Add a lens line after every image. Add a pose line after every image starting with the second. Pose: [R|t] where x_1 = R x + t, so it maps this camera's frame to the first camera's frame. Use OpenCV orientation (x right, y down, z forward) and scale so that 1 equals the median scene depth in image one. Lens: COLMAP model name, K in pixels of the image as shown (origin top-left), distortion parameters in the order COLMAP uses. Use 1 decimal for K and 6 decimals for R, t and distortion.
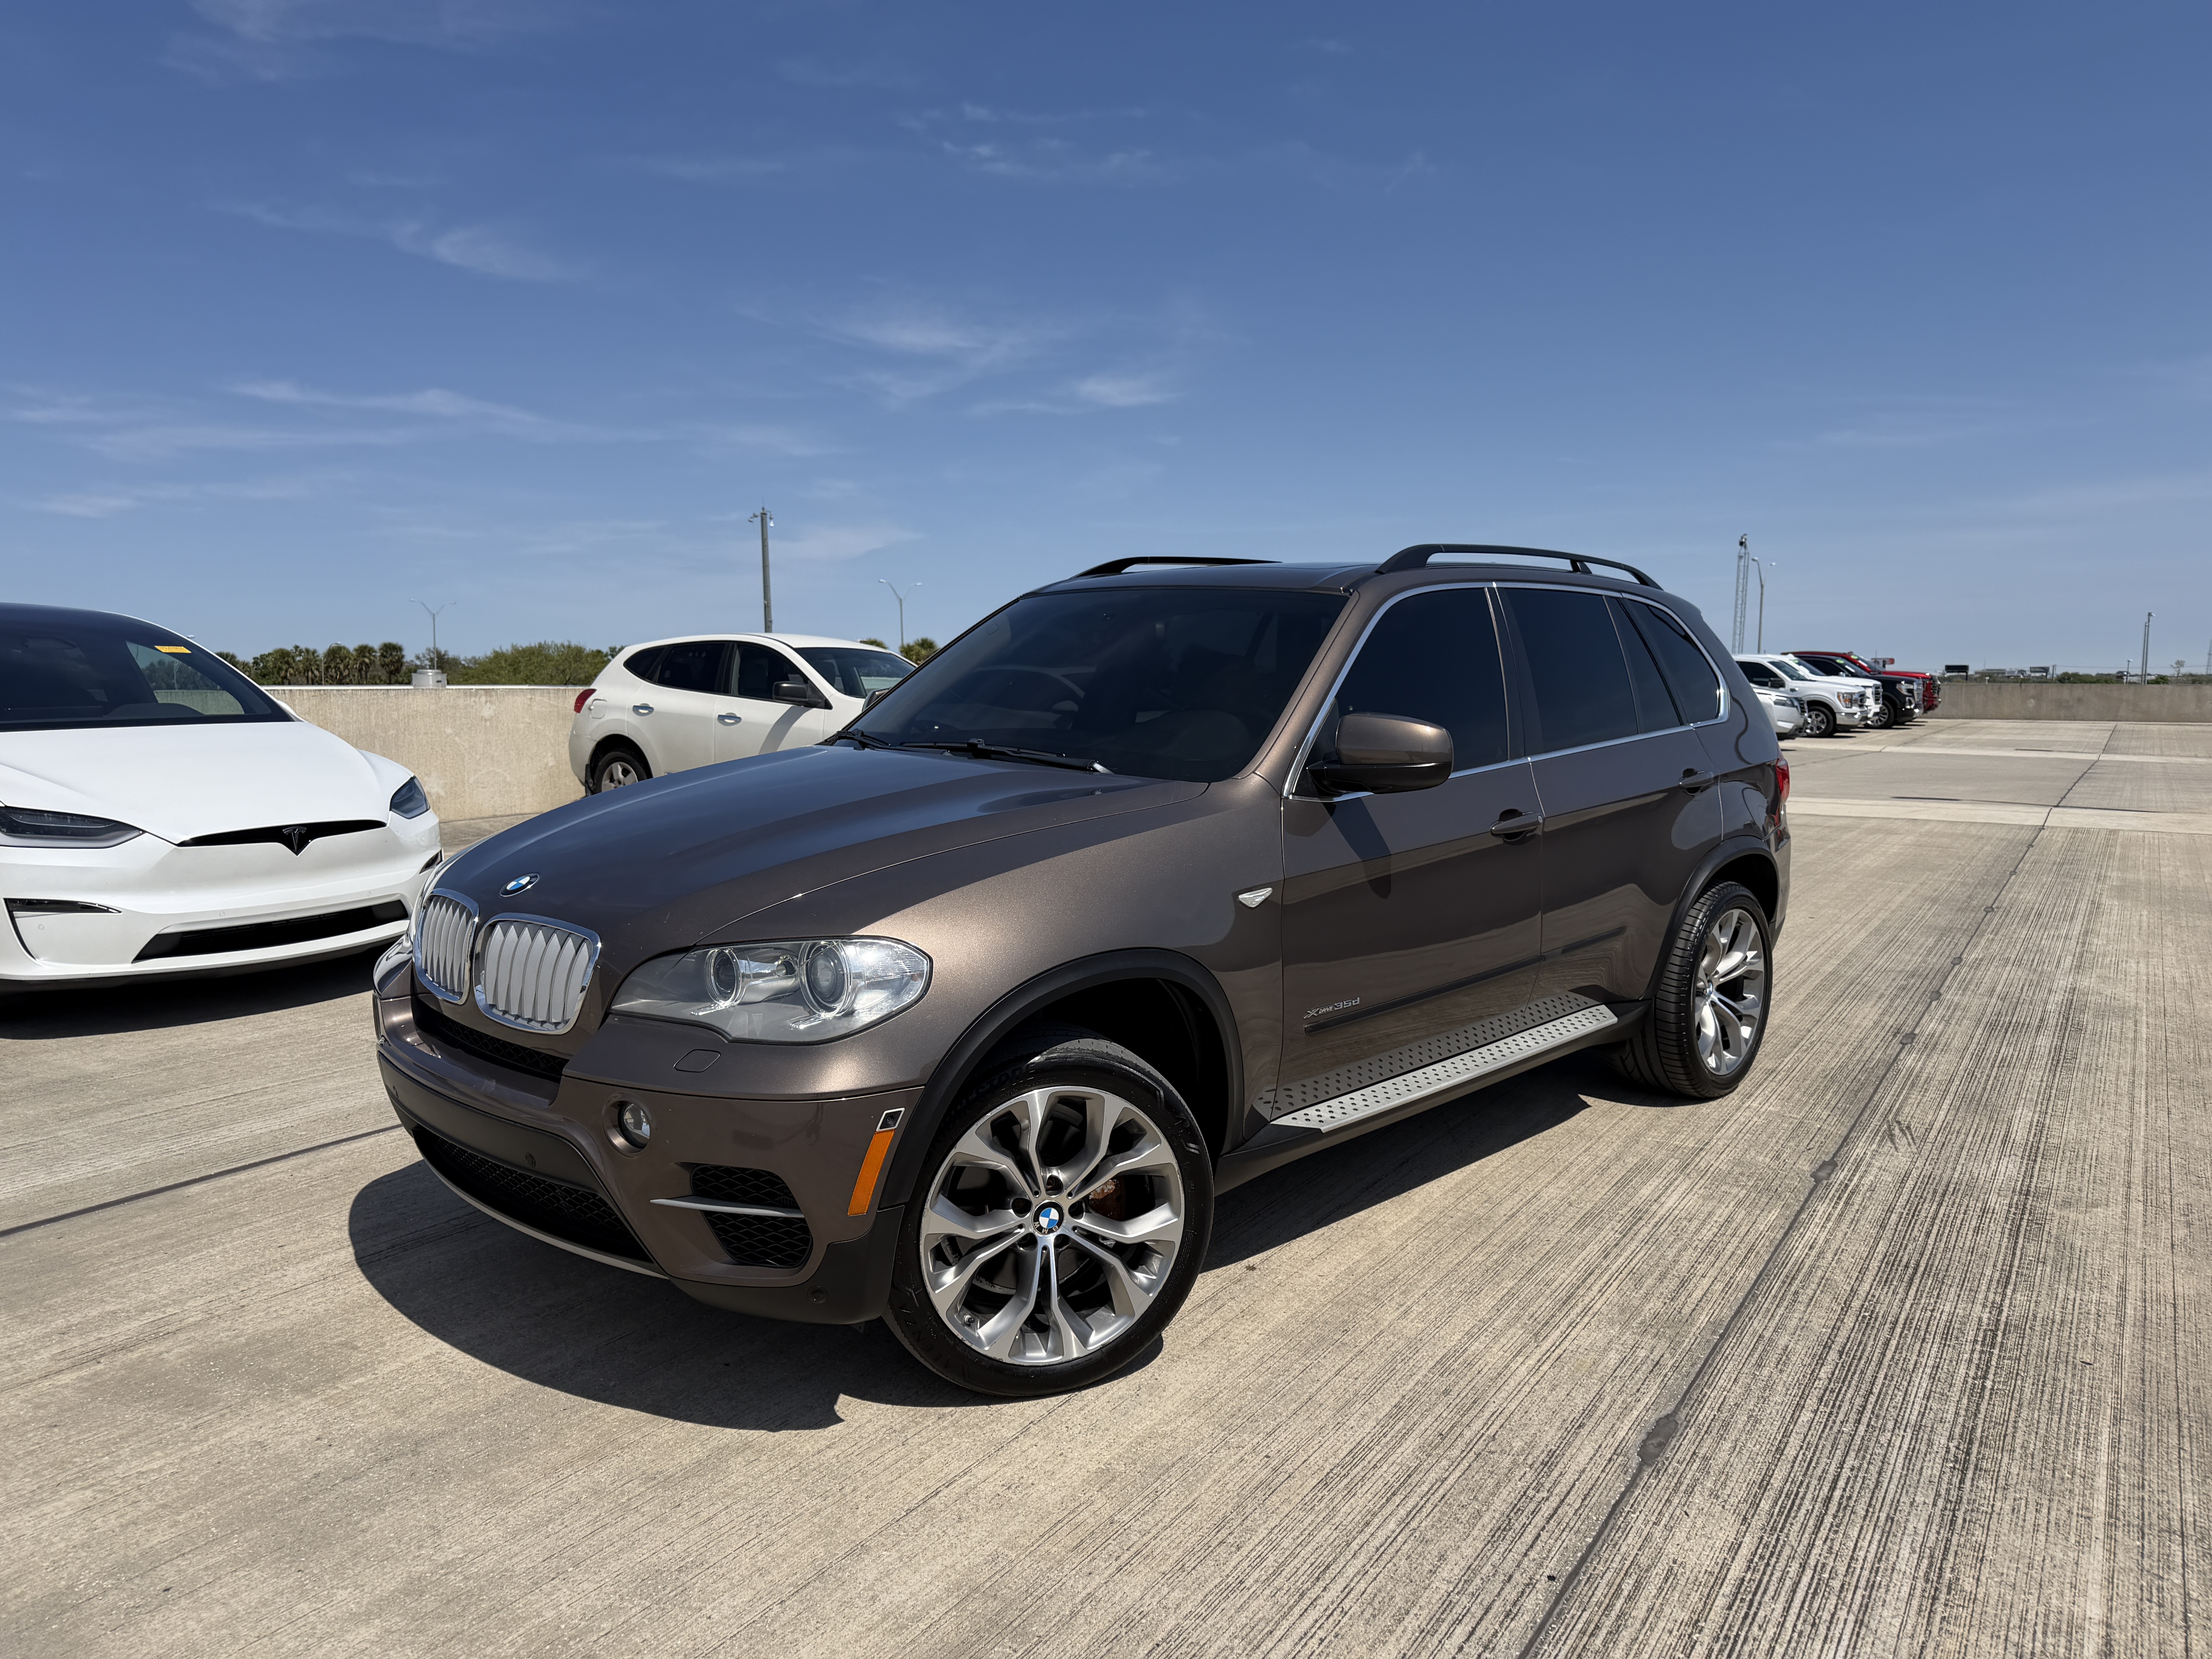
lens RADIAL K [[1557.7, 0, 1120.0], [0, 1557.7, 797.3], [0, 0, 1]] dist [0.048152, -0.057784]
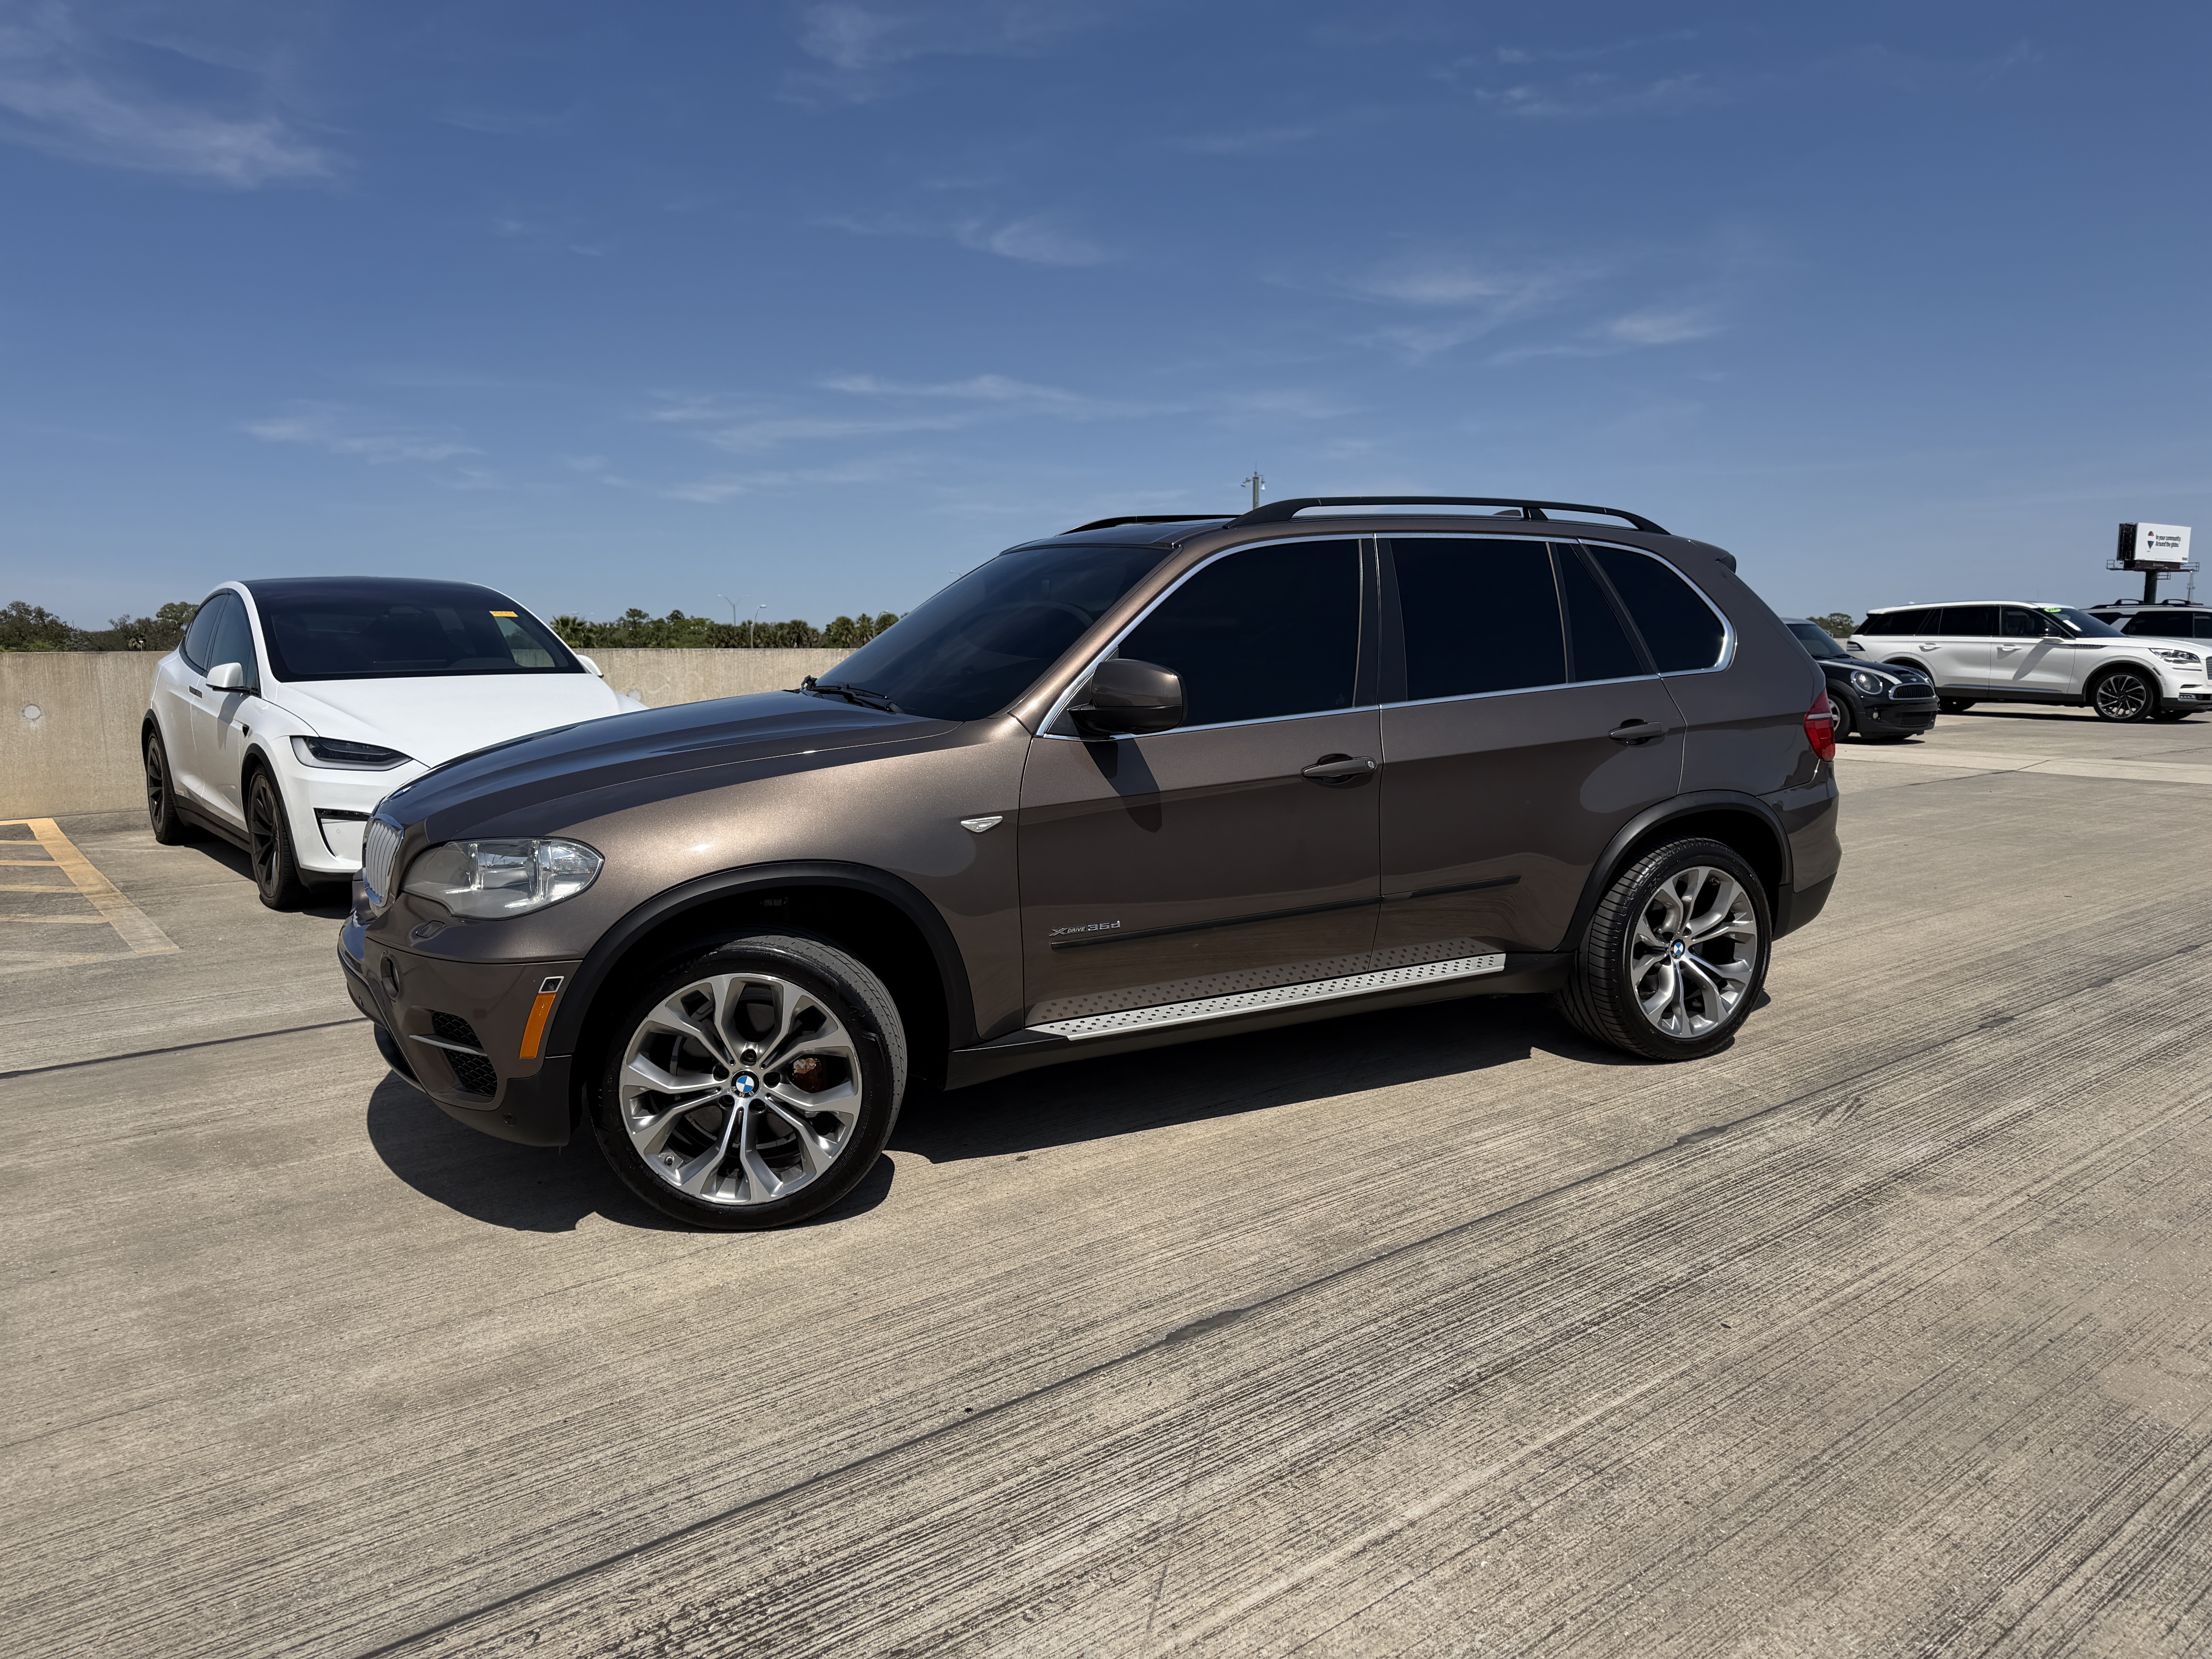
lens RADIAL K [[1557.7, 0, 1120.0], [0, 1557.7, 797.3], [0, 0, 1]] dist [0.048152, -0.057784]
pose [[0.948918, 0.024917, -0.314538, 0.552538], [-0.016819, 0.999454, 0.028434, 0.012305], [0.315075, -0.021691, 0.948819, -0.029525]]
